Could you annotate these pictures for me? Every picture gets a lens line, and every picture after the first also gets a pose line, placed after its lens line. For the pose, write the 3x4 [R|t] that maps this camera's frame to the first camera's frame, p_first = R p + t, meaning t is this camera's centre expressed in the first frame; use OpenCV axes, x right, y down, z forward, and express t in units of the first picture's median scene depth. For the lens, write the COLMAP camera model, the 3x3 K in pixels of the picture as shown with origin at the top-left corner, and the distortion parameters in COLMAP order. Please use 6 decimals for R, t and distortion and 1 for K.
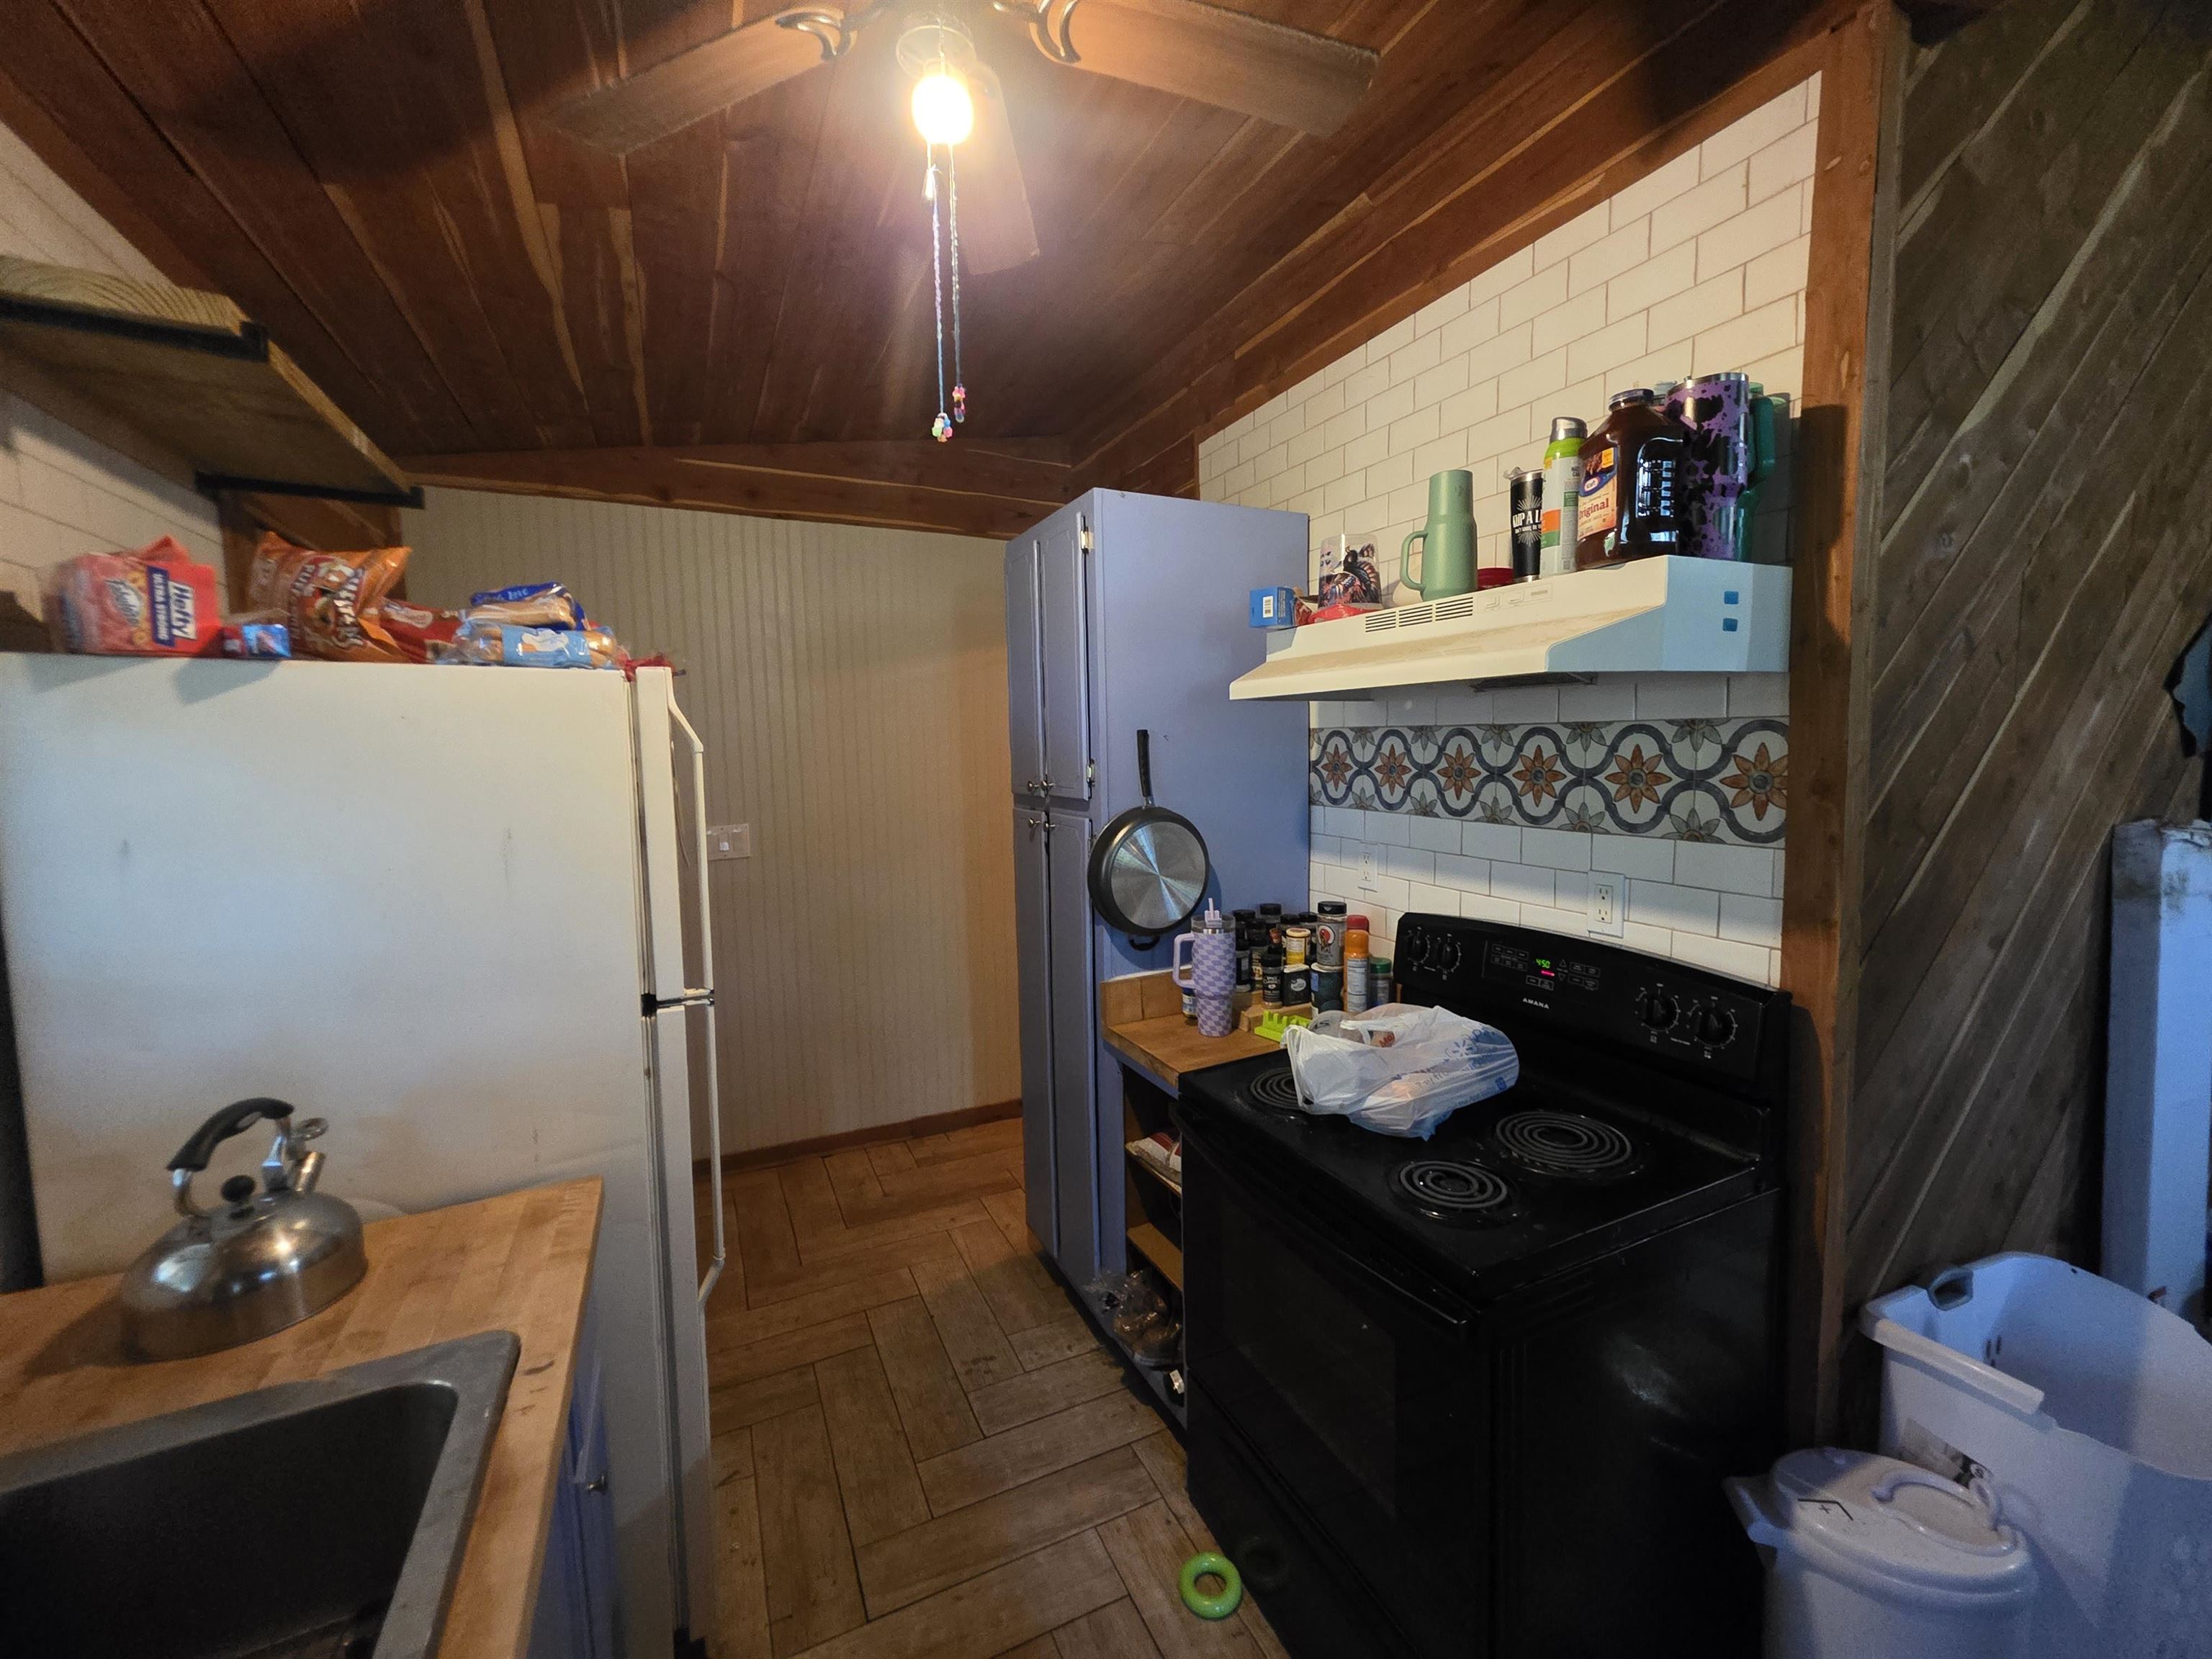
lens RADIAL K [[887.7, 0, 1111.9], [0, 887.7, 826.0], [0, 0, 1]] dist [0.001048, 0.000322]
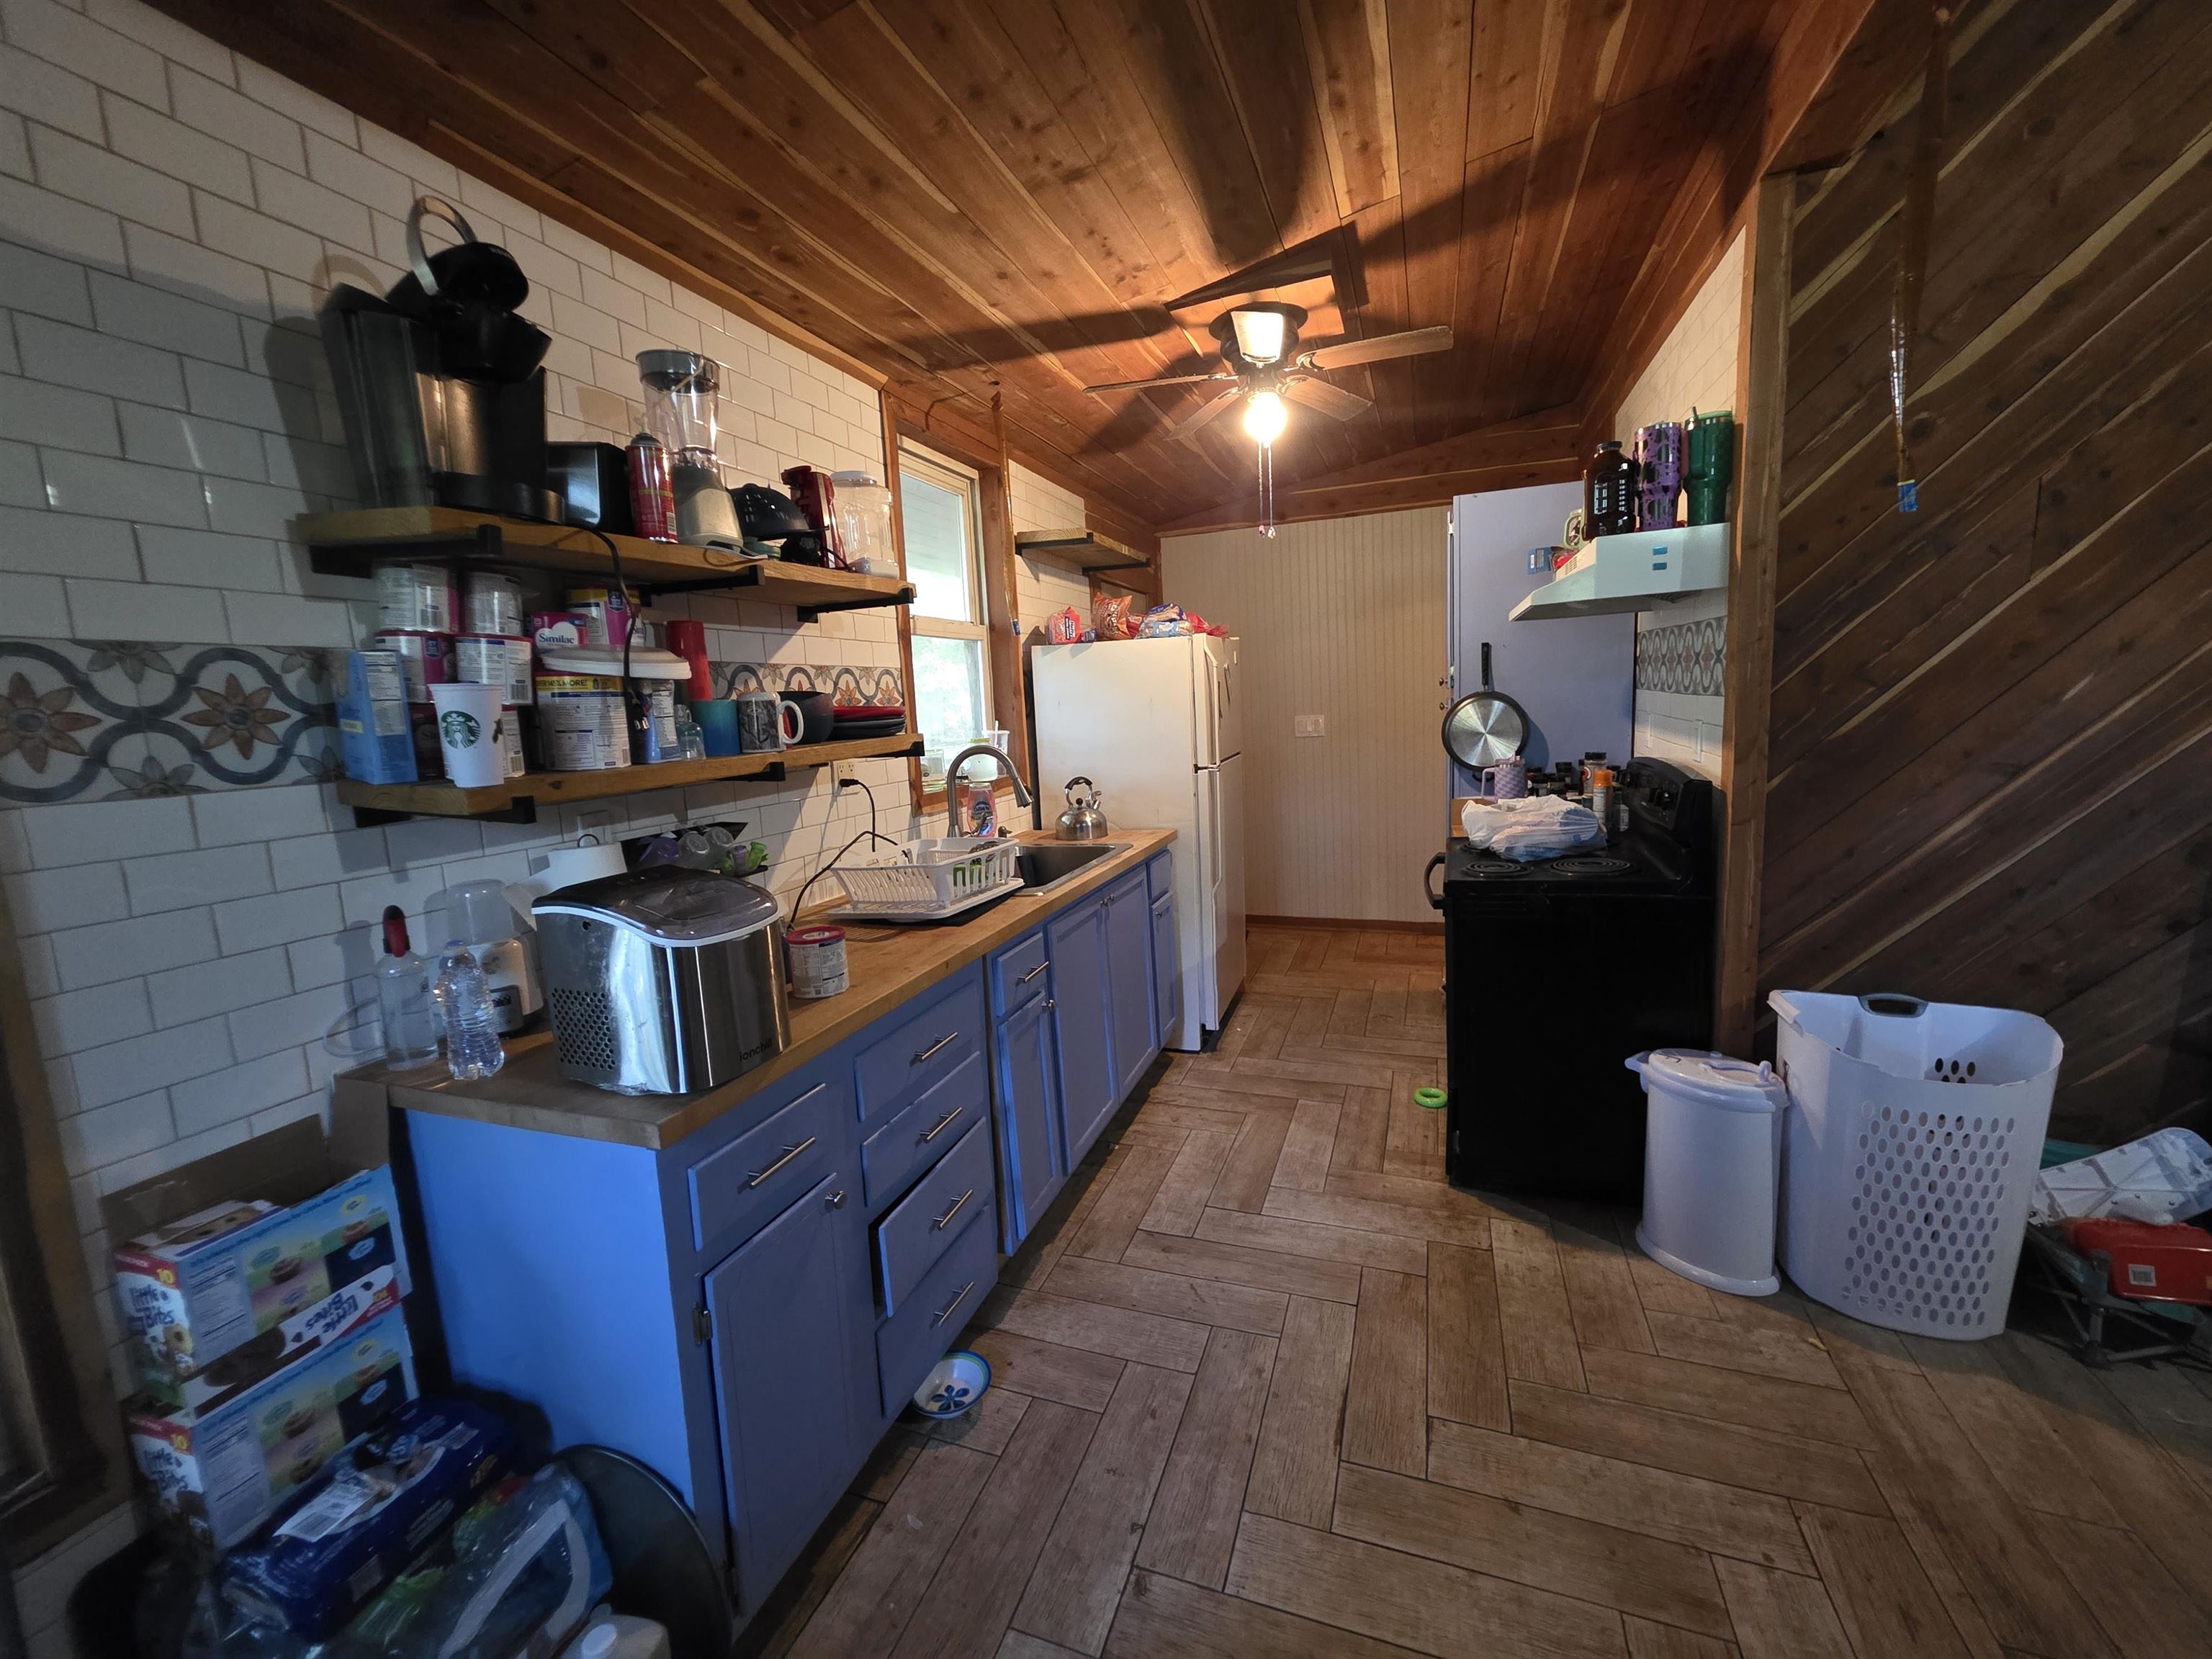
lens RADIAL K [[887.7, 0, 1111.9], [0, 887.7, 826.0], [0, 0, 1]] dist [0.001048, 0.000322]
pose [[0.700129, 0.082808, -0.709198, 1.130014], [-0.023383, 0.995378, 0.093140, 0.135094], [0.713633, -0.048627, 0.698830, -0.958497]]
